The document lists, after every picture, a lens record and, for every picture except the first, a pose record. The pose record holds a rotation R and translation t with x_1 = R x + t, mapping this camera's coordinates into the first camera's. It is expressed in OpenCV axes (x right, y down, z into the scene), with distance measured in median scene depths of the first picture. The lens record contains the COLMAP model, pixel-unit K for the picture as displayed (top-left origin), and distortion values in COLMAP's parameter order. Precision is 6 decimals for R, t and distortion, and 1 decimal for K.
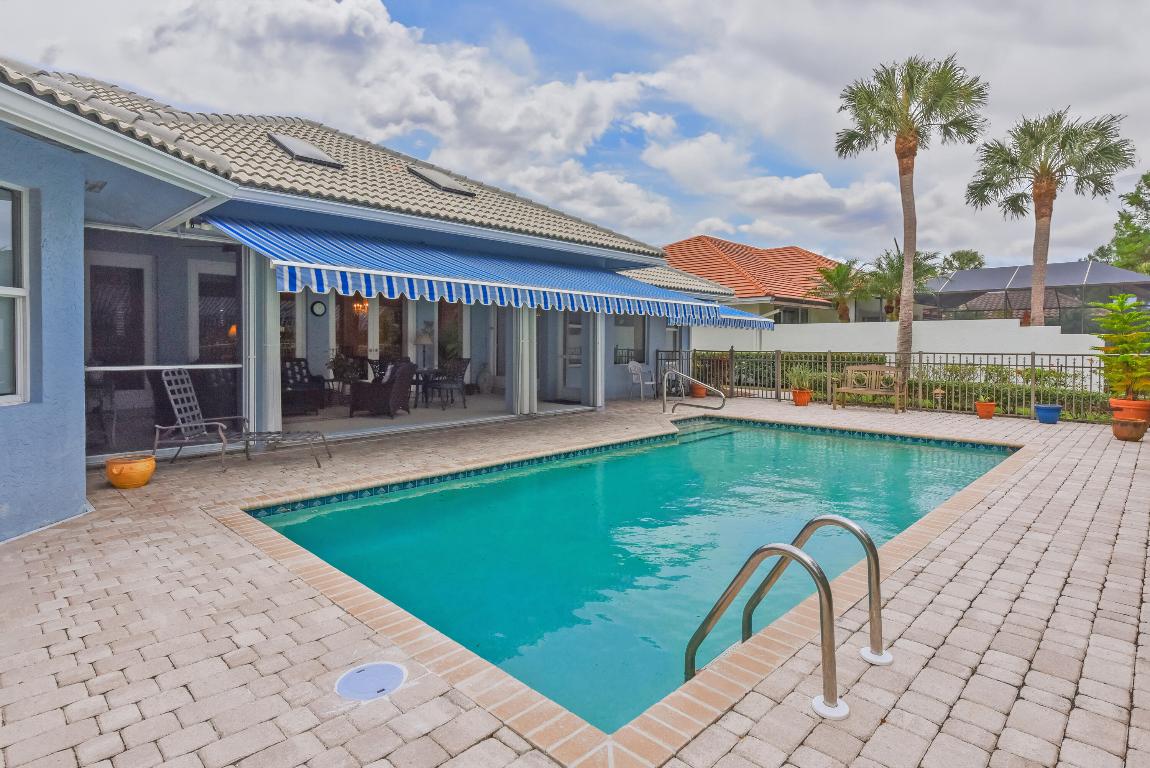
lens RADIAL K [[595.1, 0, 582.1], [0, 595.1, 355.9], [0, 0, 1]] dist [0.003083, -0.003549]
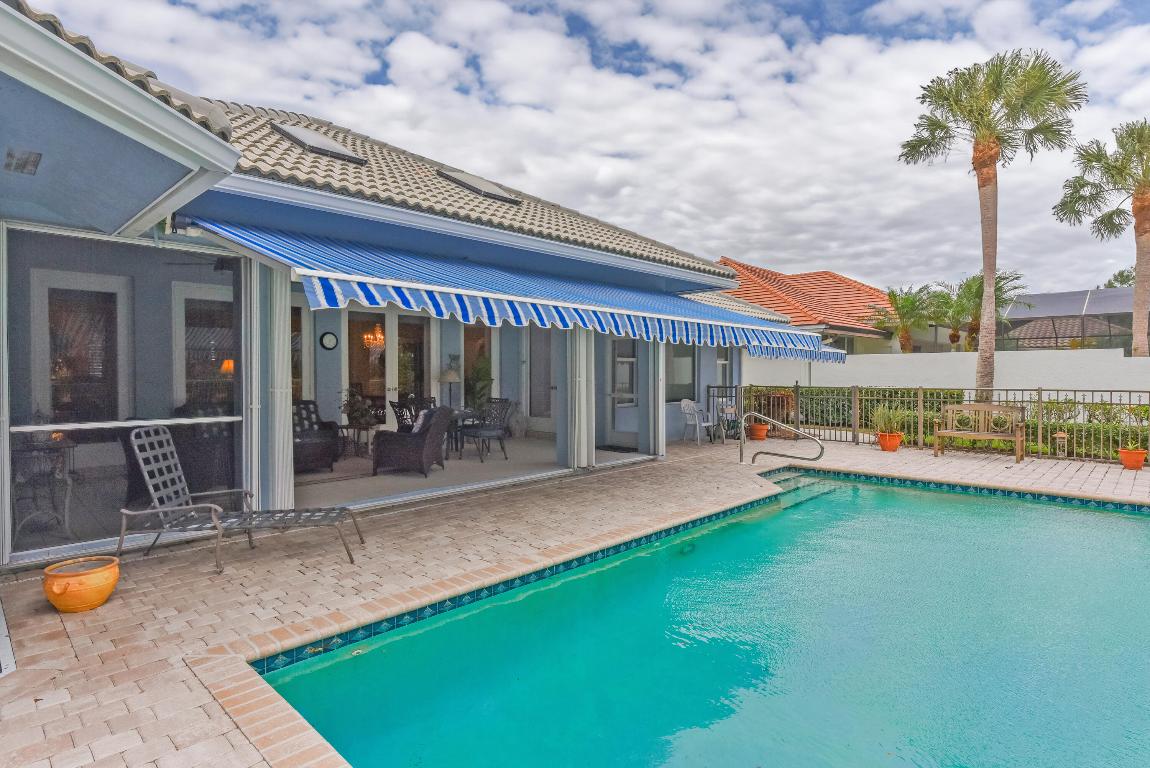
lens RADIAL K [[595.1, 0, 578.0], [0, 595.1, 382.0], [0, 0, 1]] dist [0.003083, -0.003549]
pose [[0.999959, -0.004957, 0.007613, -0.102617], [0.004994, 0.999976, -0.004883, -0.016095], [-0.007588, 0.004921, 0.999959, 0.164824]]
